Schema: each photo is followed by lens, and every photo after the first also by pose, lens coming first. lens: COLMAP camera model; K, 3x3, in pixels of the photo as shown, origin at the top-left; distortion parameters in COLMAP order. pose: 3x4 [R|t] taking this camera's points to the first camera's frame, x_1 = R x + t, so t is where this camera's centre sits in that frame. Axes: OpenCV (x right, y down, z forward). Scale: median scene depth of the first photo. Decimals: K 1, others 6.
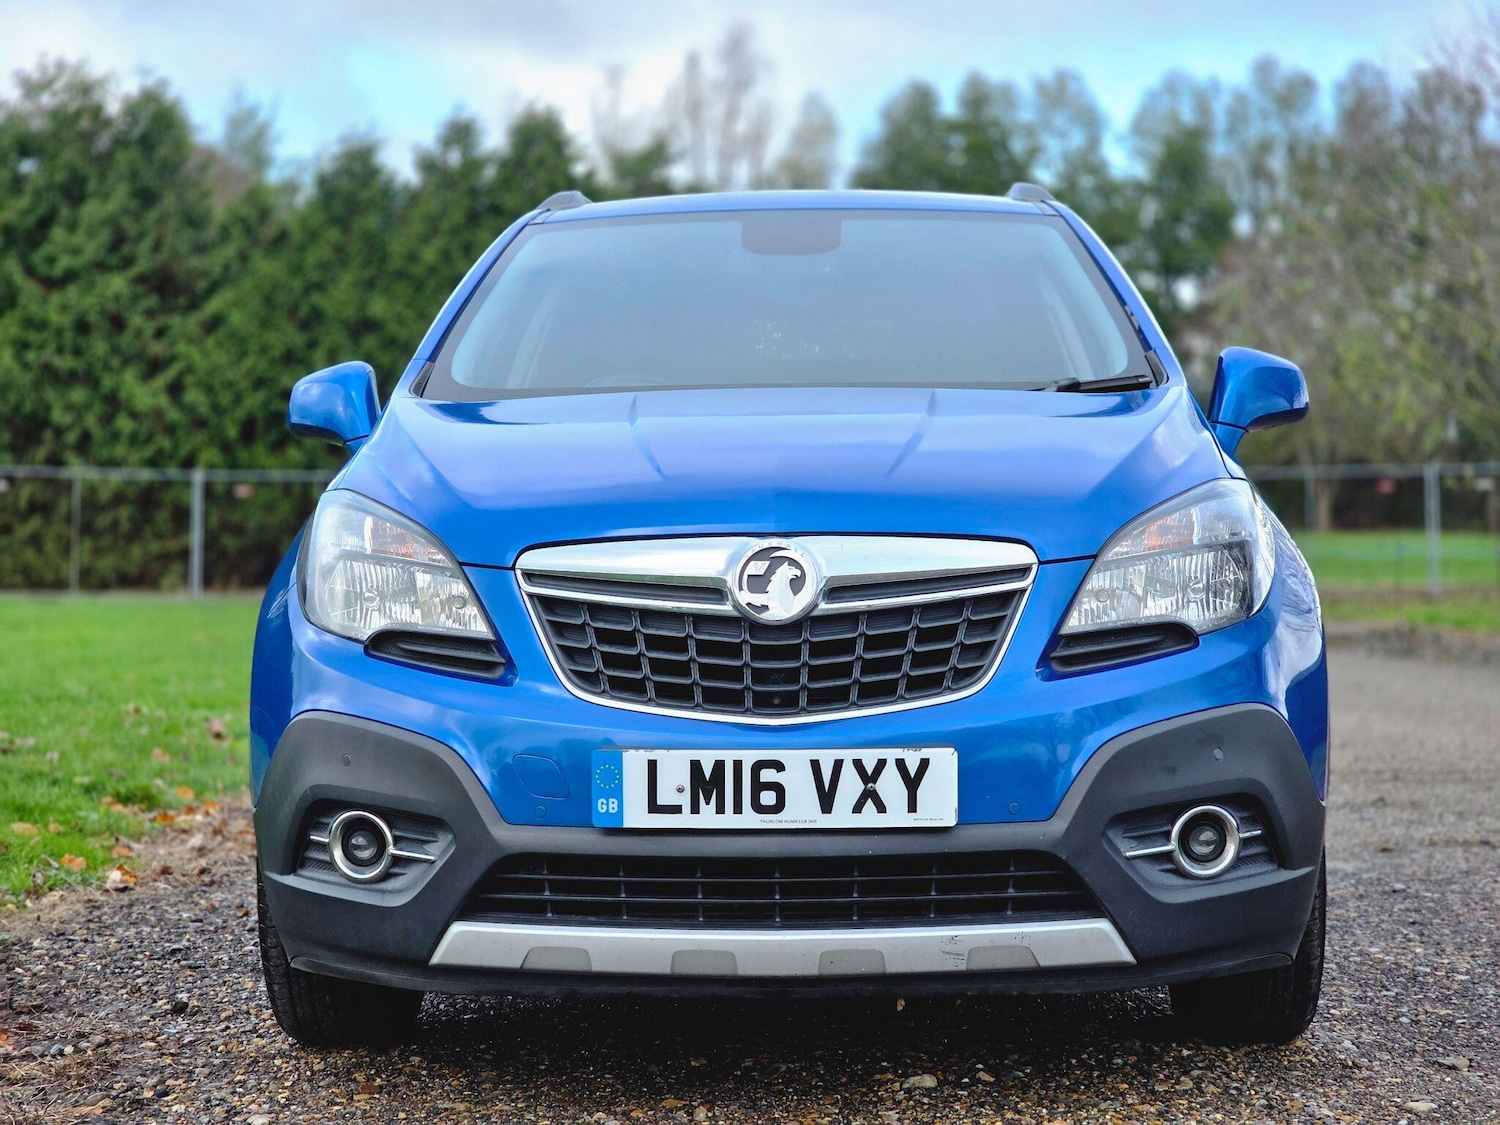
lens RADIAL K [[2933.5, 0, 747.8], [0, 2933.5, 585.0], [0, 0, 1]] dist [-0.048104, 1.583490]
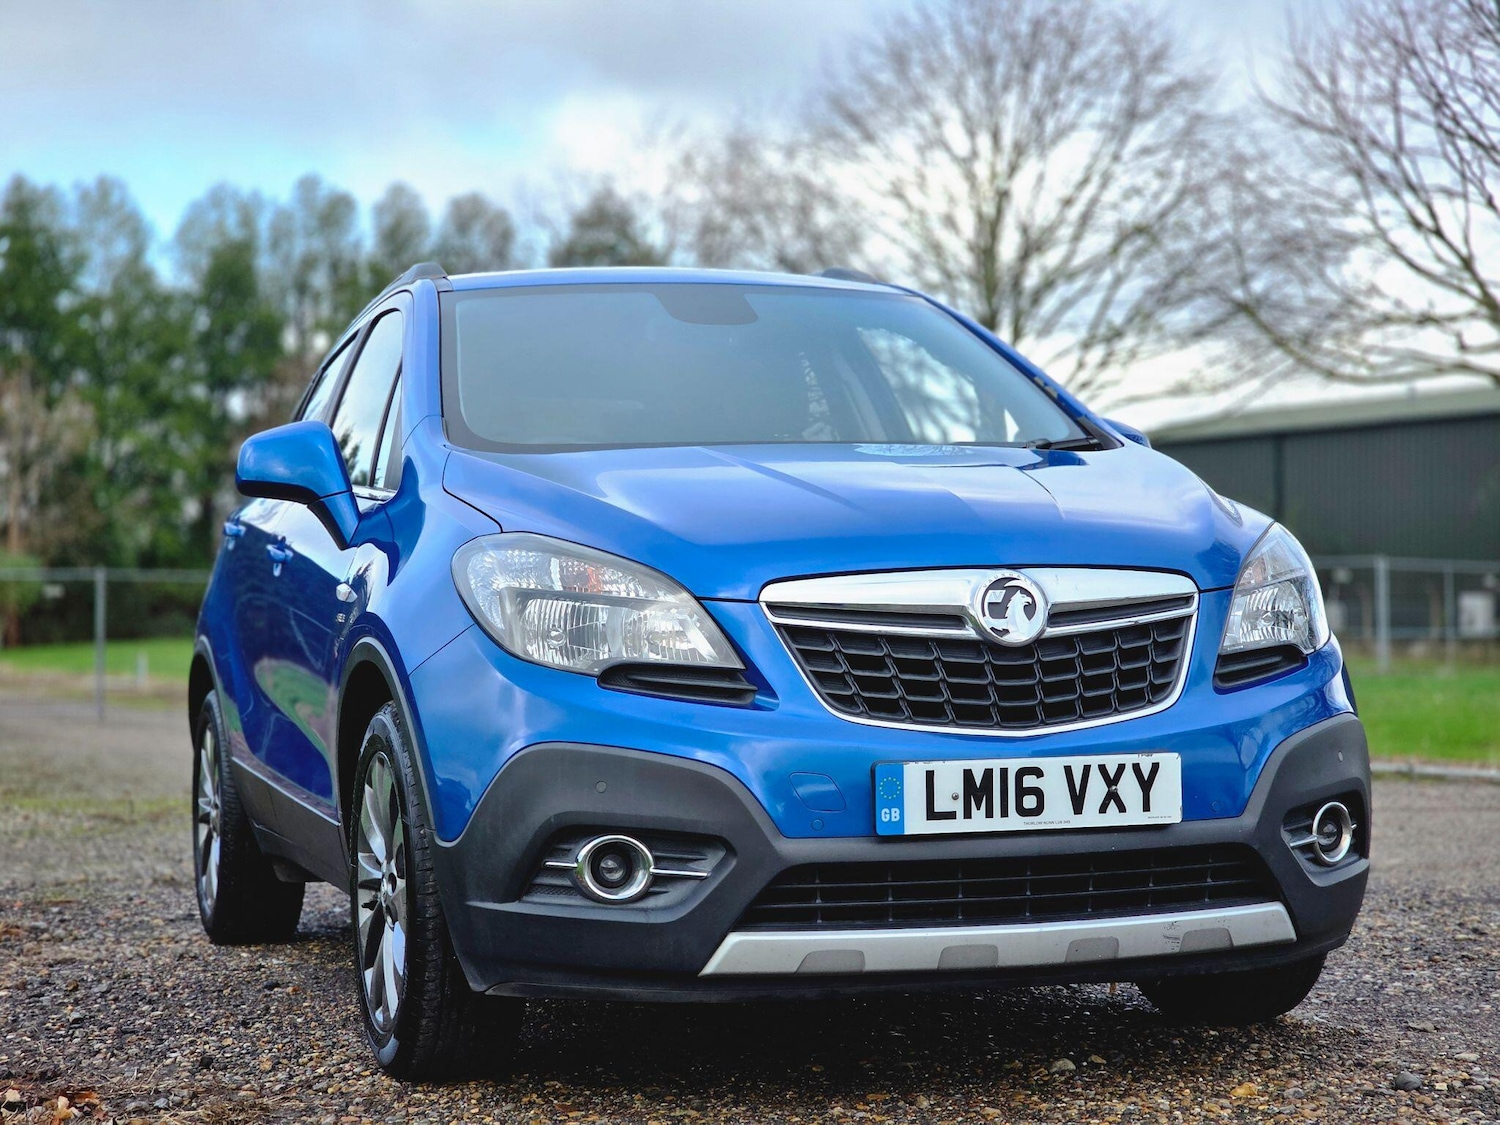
lens RADIAL K [[2929.2, 0, 823.1], [0, 2929.2, 562.8], [0, 0, 1]] dist [0.382877, -3.191251]
pose [[0.932774, -0.004428, 0.360434, -0.458086], [0.021727, 0.998797, -0.043956, 0.028941], [-0.359806, 0.048832, 0.931748, -0.012426]]
